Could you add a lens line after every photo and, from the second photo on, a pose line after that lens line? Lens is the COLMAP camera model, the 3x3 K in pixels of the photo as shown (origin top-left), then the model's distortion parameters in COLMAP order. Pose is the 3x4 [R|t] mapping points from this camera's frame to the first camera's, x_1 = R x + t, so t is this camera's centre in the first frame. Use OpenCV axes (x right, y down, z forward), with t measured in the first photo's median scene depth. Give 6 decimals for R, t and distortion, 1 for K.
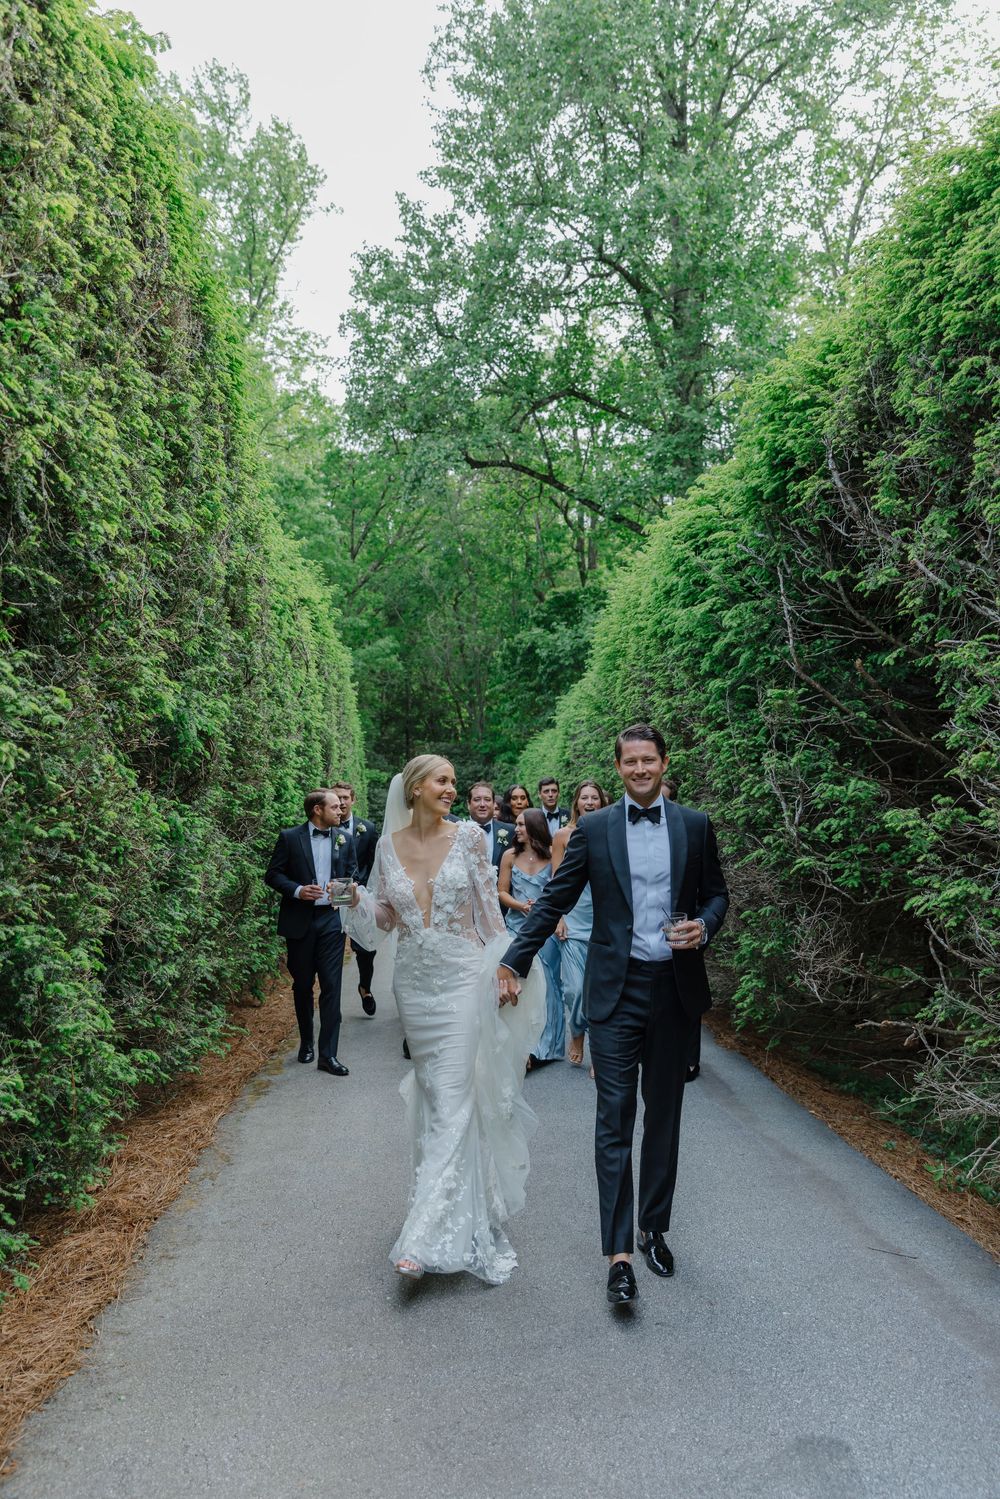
lens RADIAL K [[1122.0, 0, 500.1], [0, 1122.0, 744.6], [0, 0, 1]] dist [0.010419, -0.005078]
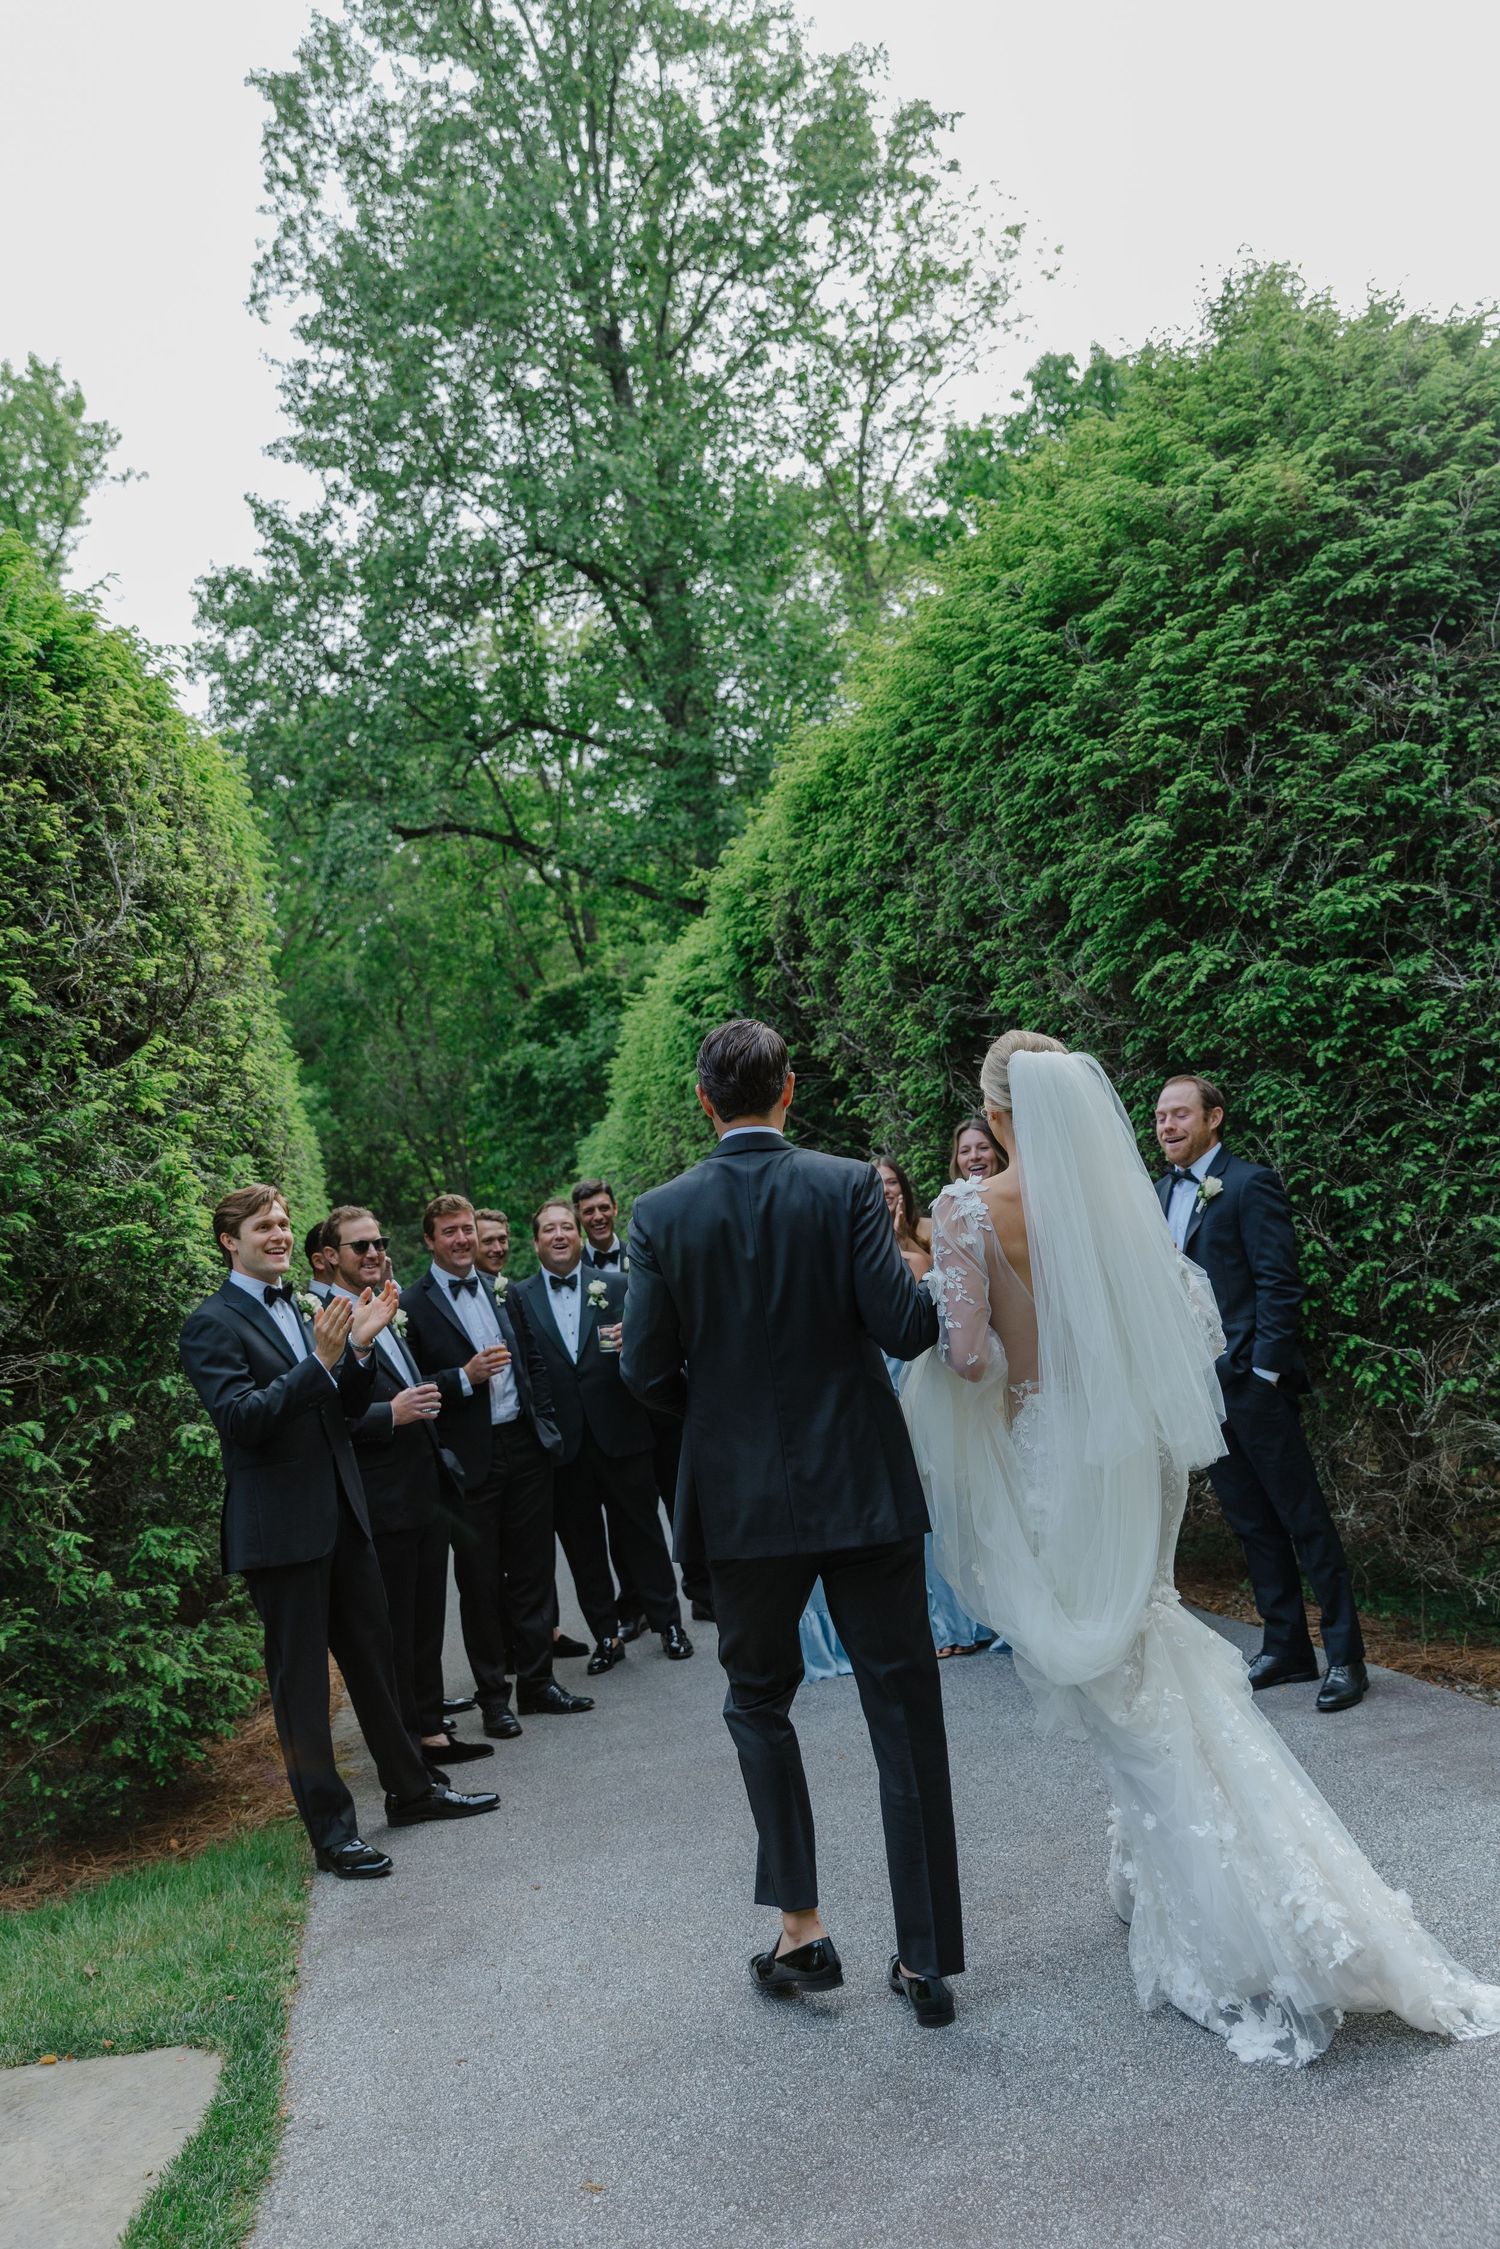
lens RADIAL K [[1836.0, 0, 761.7], [0, 1836.0, 1132.8], [0, 0, 1]] dist [0.009766, 0.000787]
pose [[0.975475, -0.156744, 0.154534, -0.013141], [0.161311, 0.986750, -0.017392, -0.004682], [-0.149760, 0.041893, 0.987834, -0.189095]]
